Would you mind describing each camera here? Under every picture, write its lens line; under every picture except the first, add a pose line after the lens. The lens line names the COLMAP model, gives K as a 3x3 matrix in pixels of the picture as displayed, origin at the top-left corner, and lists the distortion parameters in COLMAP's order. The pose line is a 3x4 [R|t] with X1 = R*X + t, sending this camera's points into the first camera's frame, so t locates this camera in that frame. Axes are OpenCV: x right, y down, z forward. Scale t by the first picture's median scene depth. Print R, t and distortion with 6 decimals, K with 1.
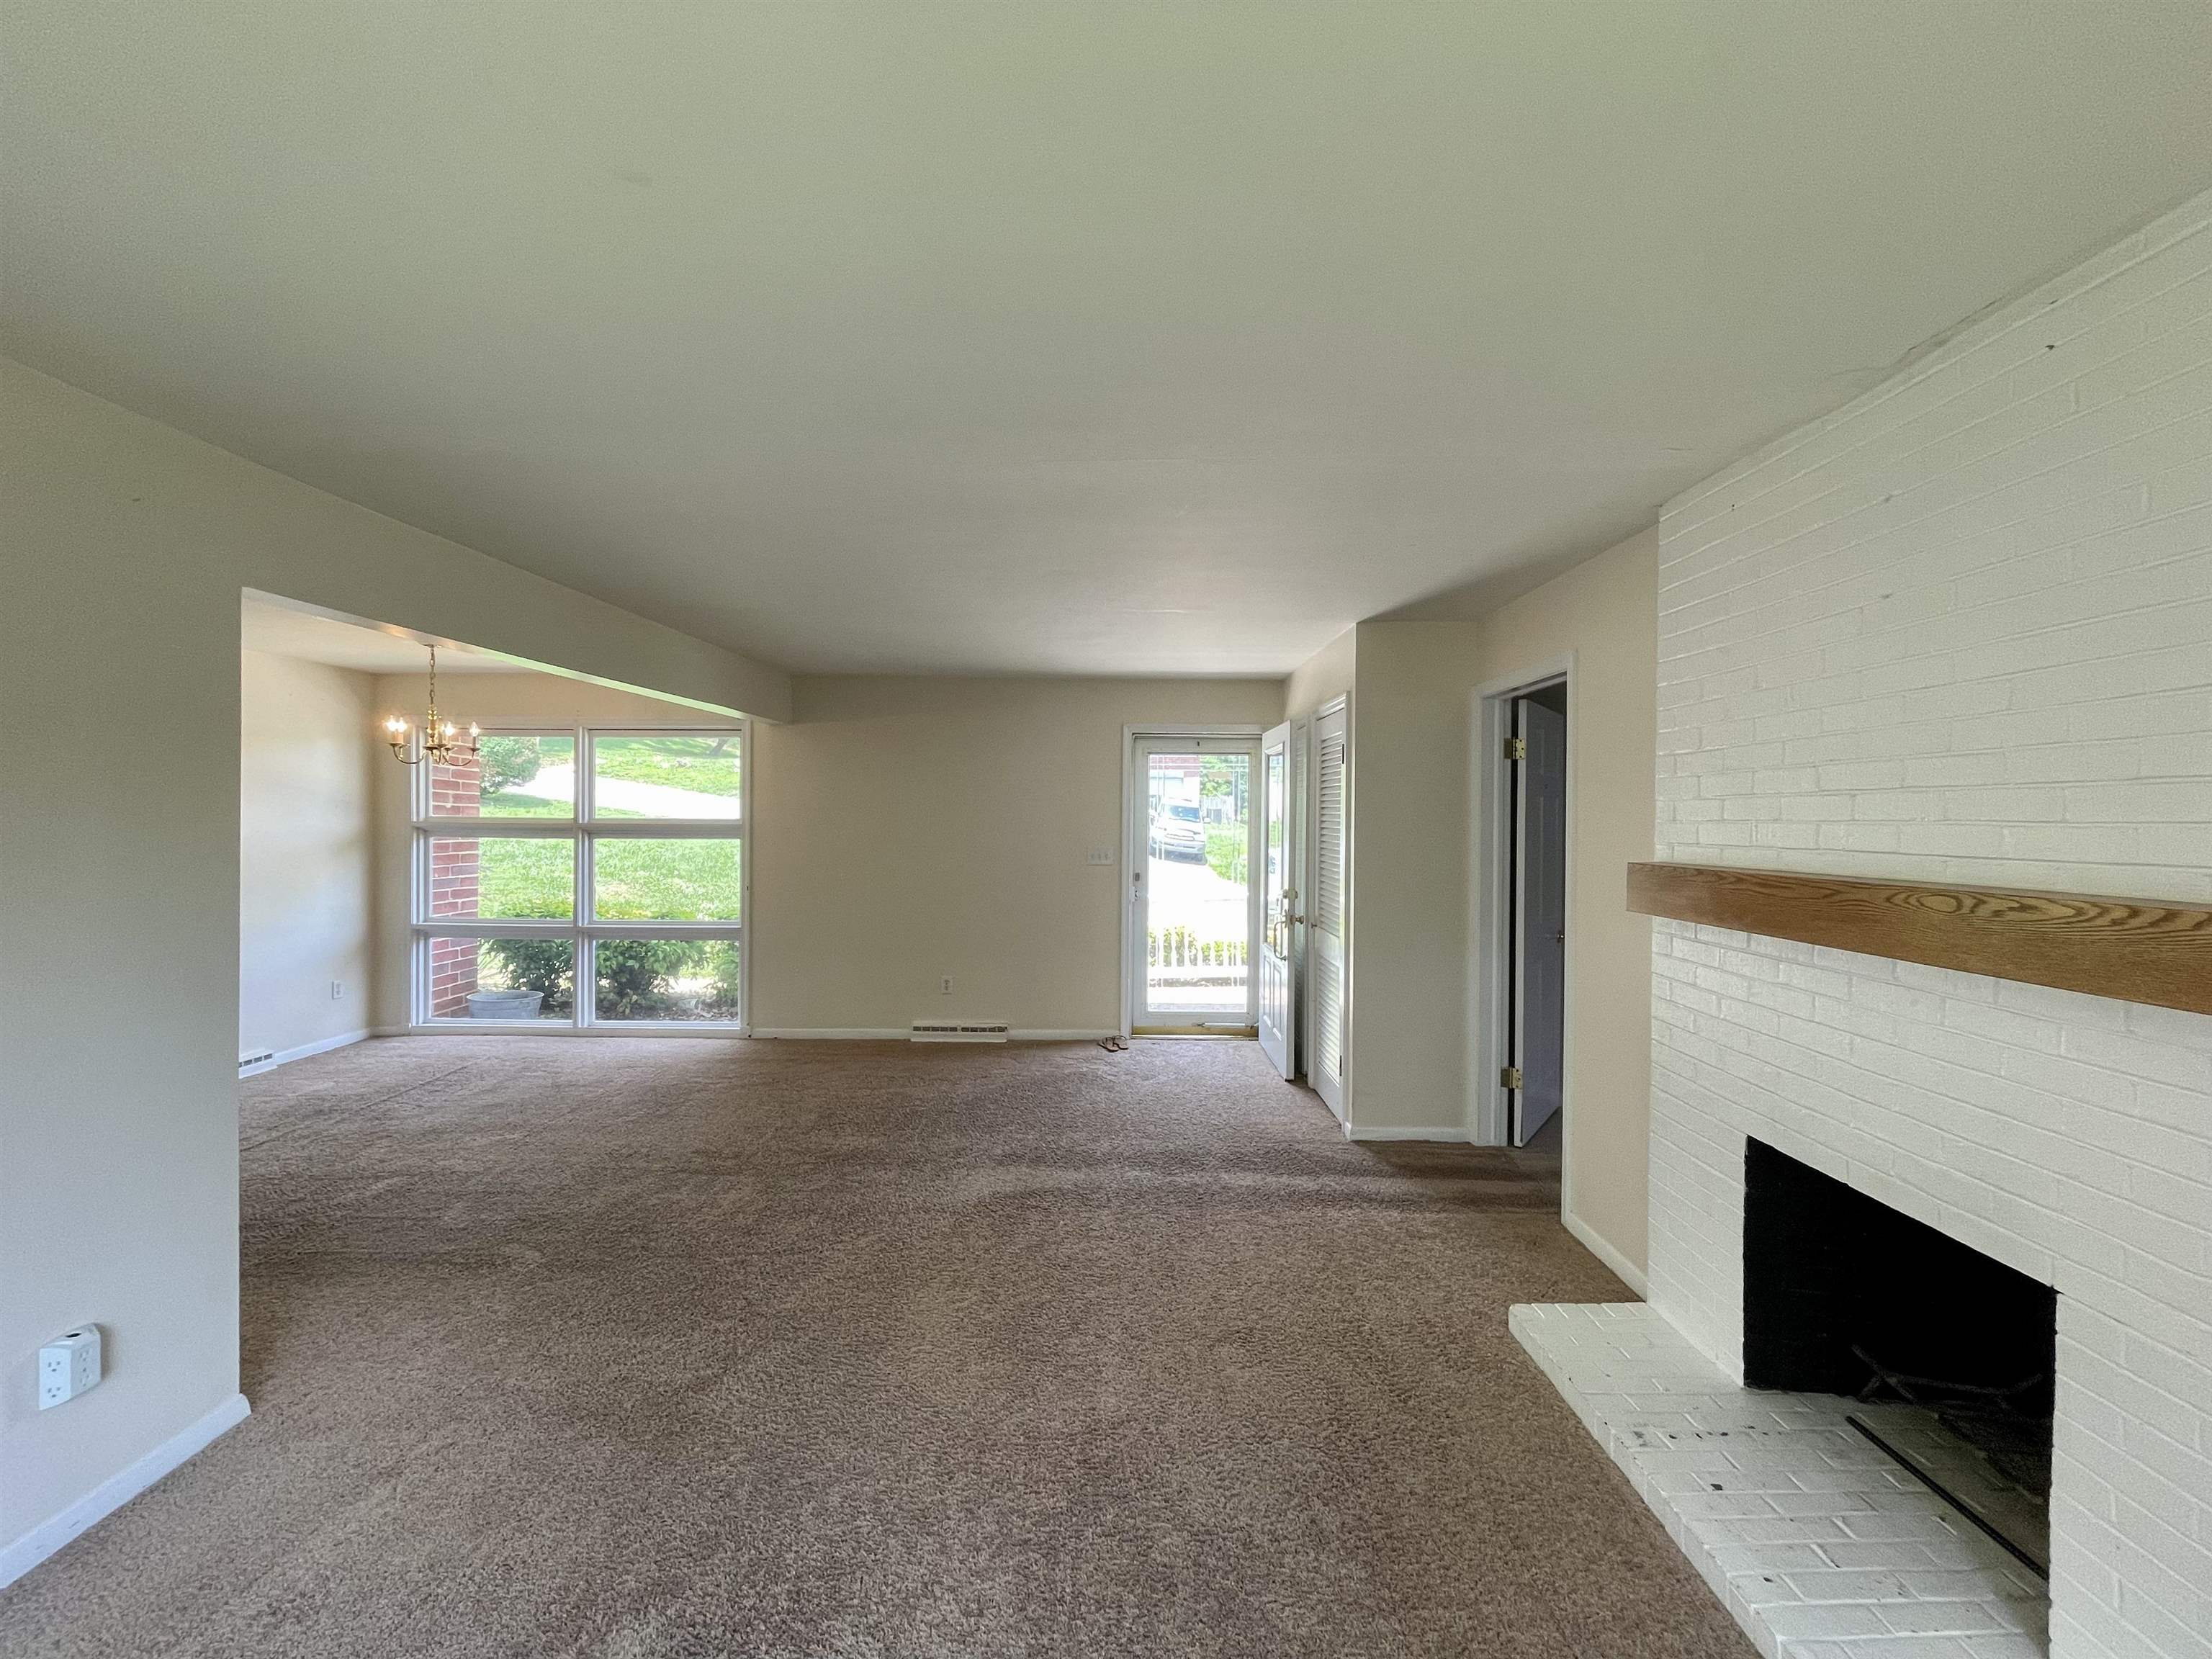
lens RADIAL K [[889.5, 0, 1107.5], [0, 889.5, 827.6], [0, 0, 1]] dist [-0.005508, 0.001485]
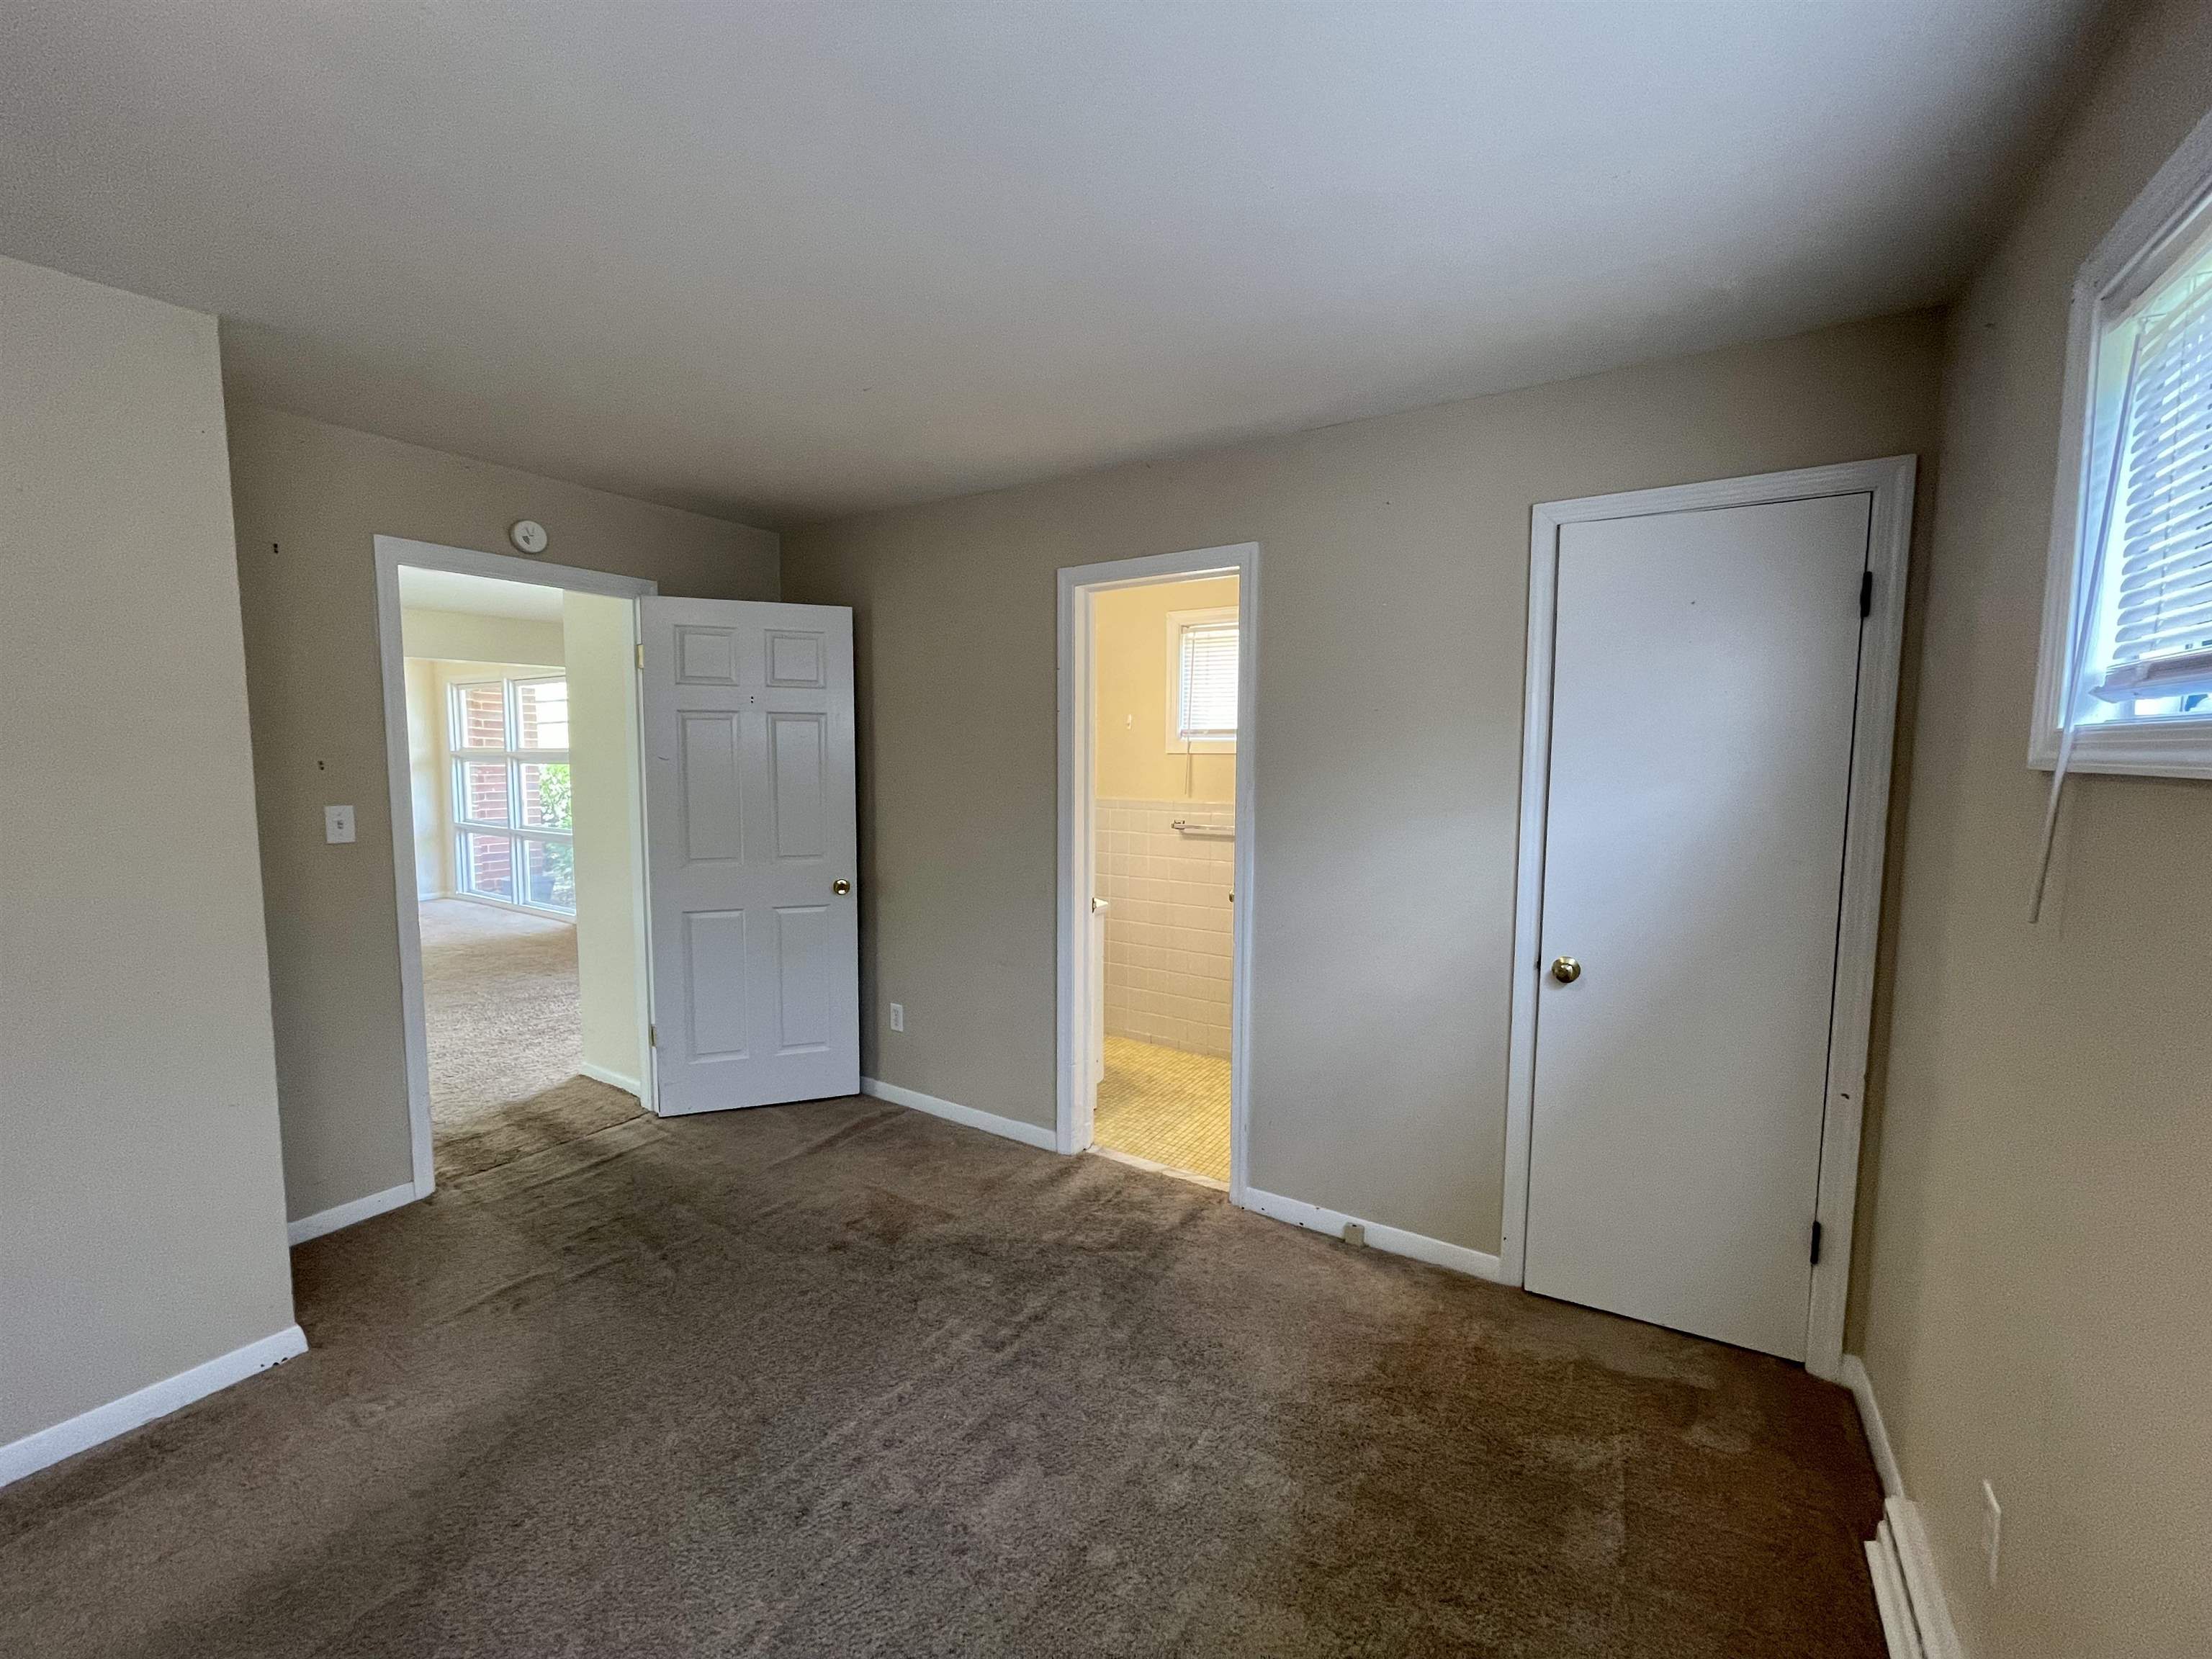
lens RADIAL K [[889.5, 0, 1107.7], [0, 889.5, 827.5], [0, 0, 1]] dist [-0.005508, 0.001485]
pose [[0.848559, 0.040826, -0.527523, 0.865827], [-0.000384, 0.997066, 0.076547, 0.005717], [0.529101, -0.064752, 0.846085, 0.336632]]
